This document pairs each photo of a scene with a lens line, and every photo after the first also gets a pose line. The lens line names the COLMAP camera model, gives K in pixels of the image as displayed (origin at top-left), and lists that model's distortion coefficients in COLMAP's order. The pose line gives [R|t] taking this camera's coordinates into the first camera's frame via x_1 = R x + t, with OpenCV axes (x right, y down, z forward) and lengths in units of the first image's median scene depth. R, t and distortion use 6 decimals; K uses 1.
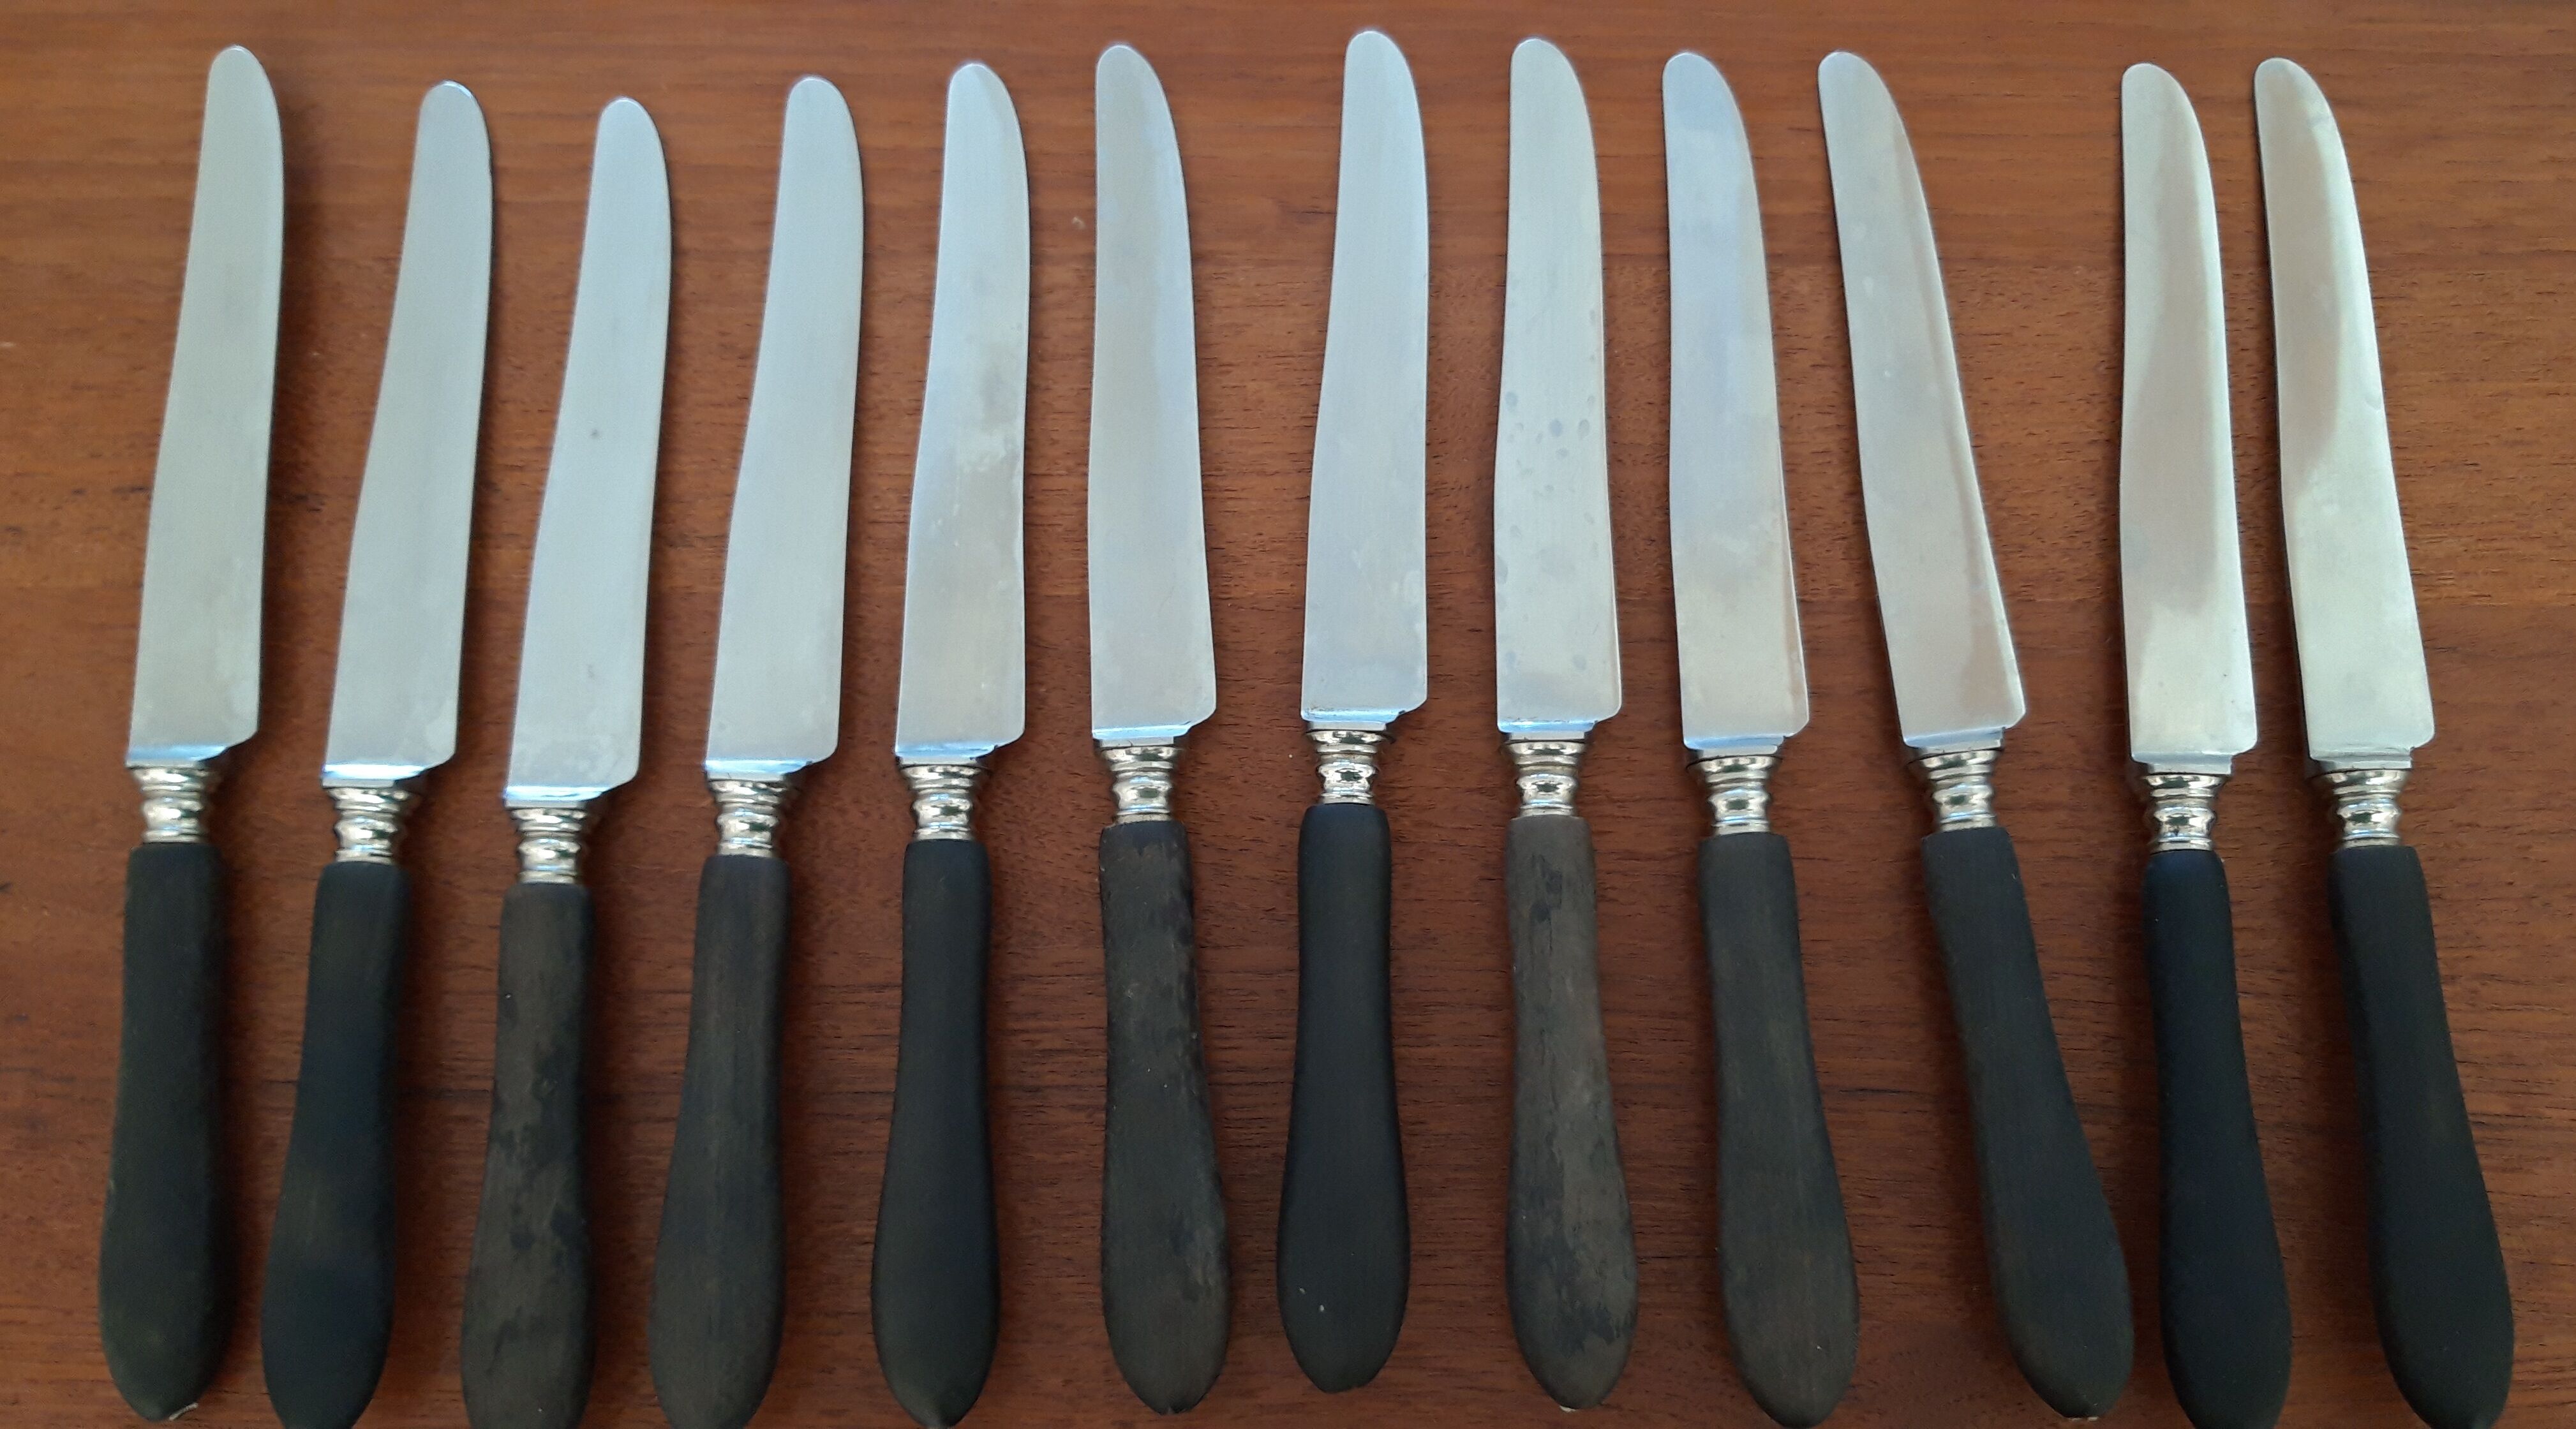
lens RADIAL K [[1882.4, 0, 1288.0], [0, 1882.4, 714.5], [0, 0, 1]] dist [-0.002286, -0.040458]
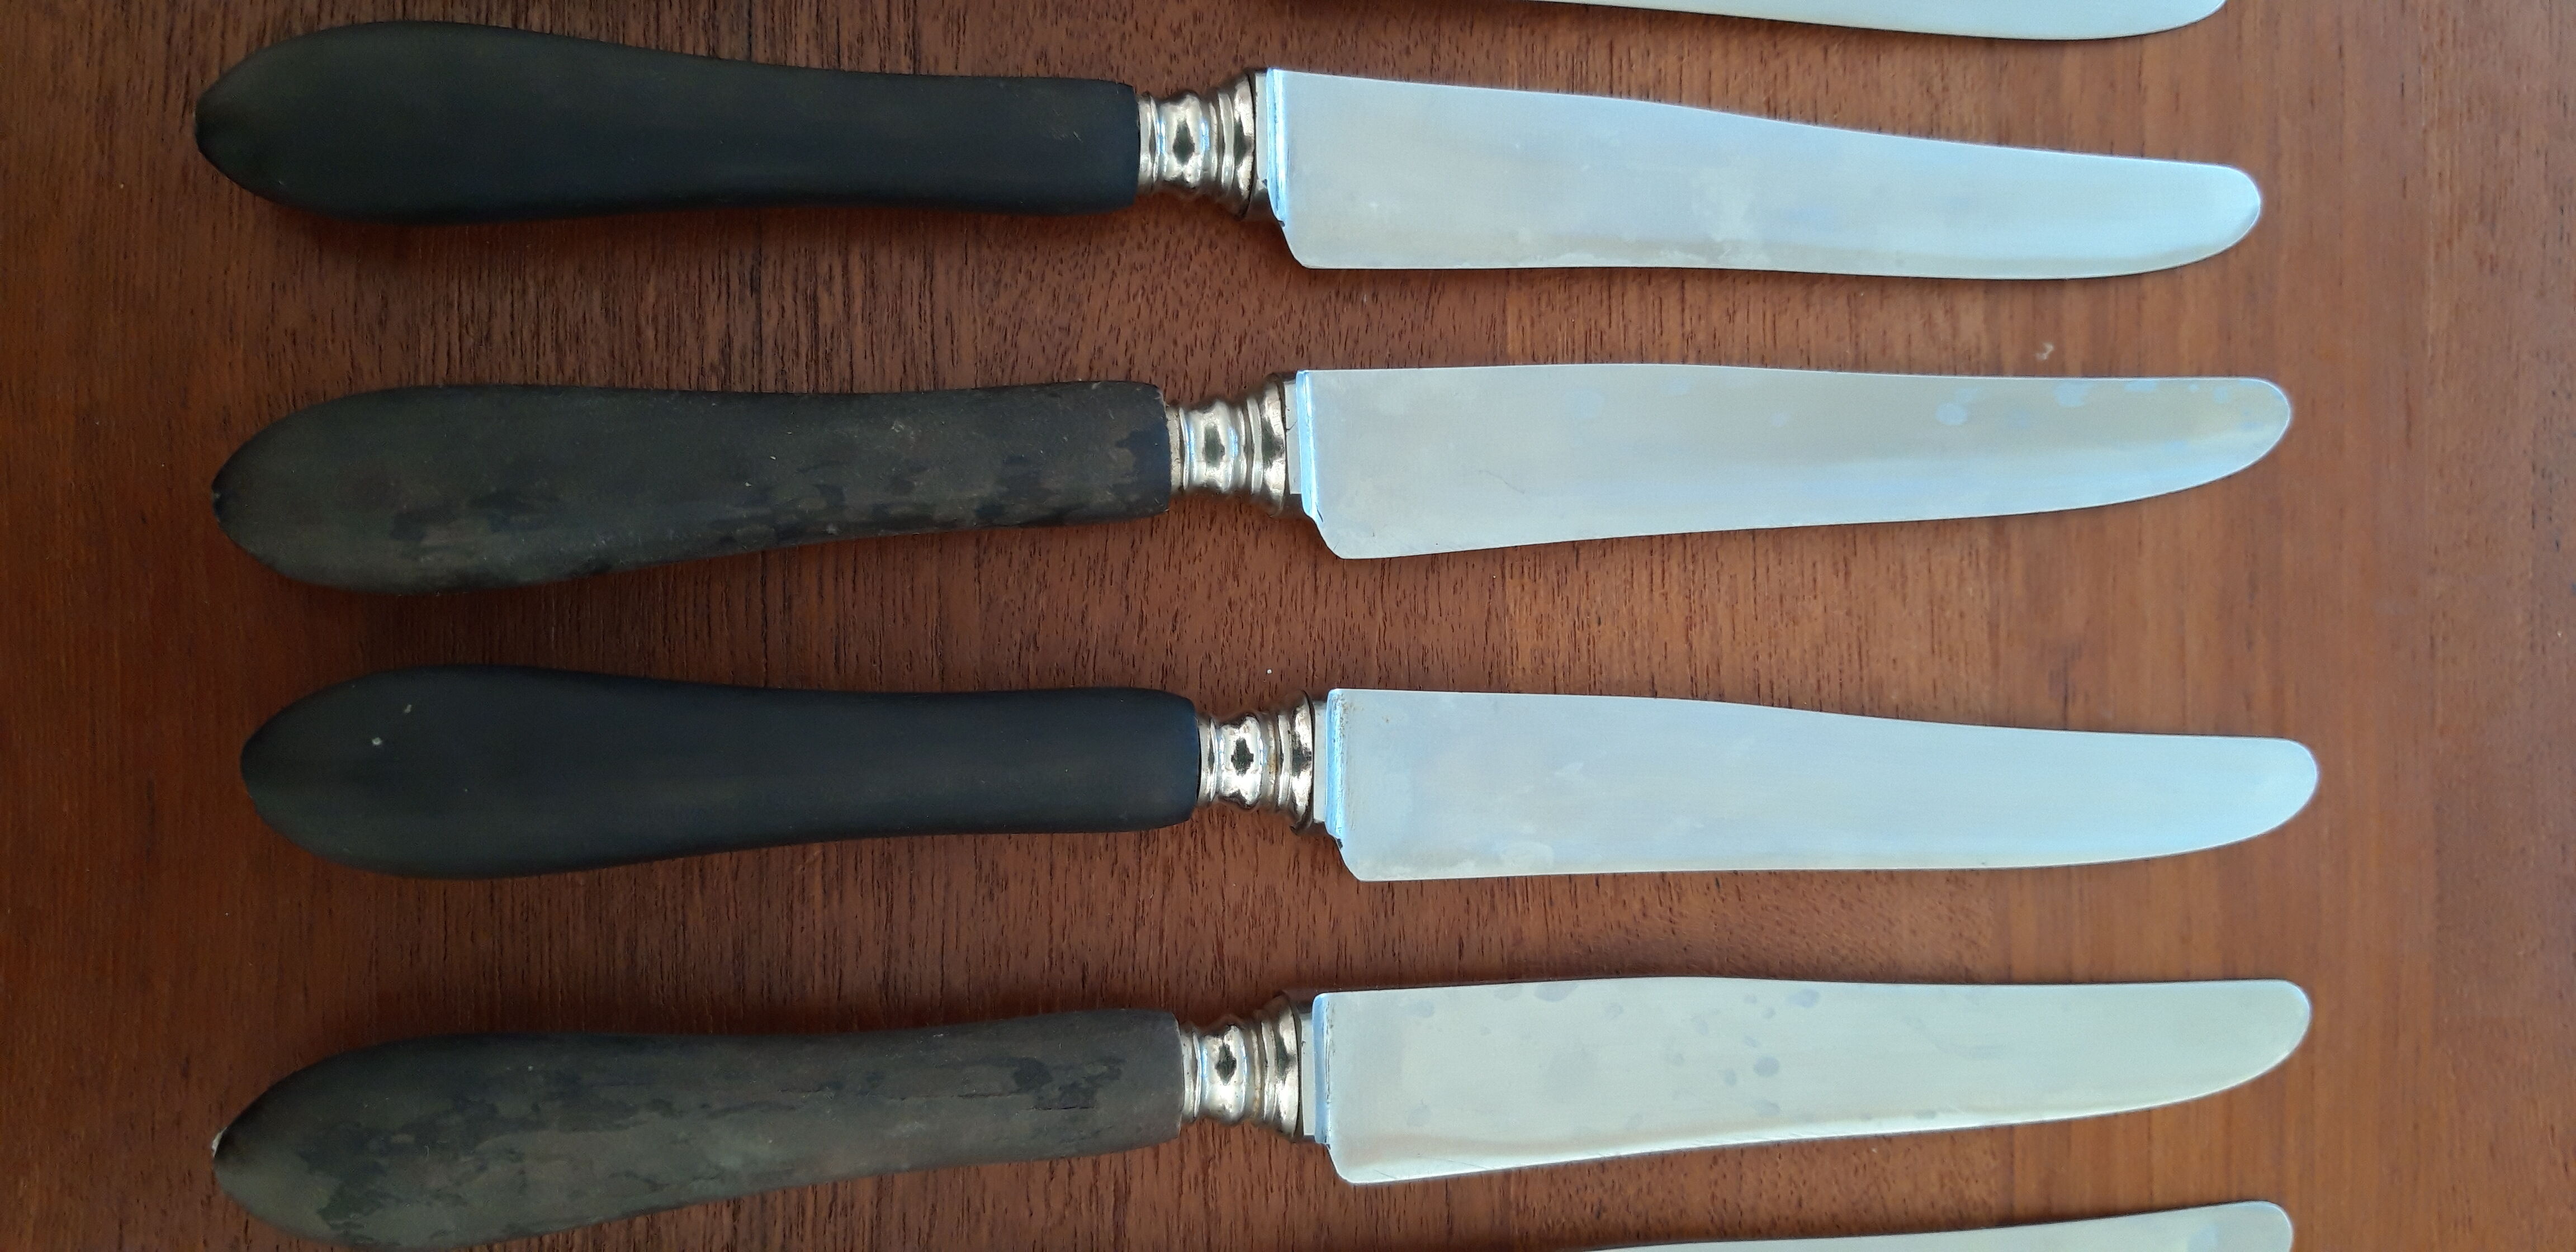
lens RADIAL K [[2145.6, 0, 1288.0], [0, 2145.6, 626.0], [0, 0, 1]] dist [-0.034435, -0.002298]
pose [[0.007464, 0.999961, -0.004681, -0.011278], [-0.999970, 0.007473, 0.002011, 0.014462], [0.002046, 0.004666, 0.999987, 0.252758]]
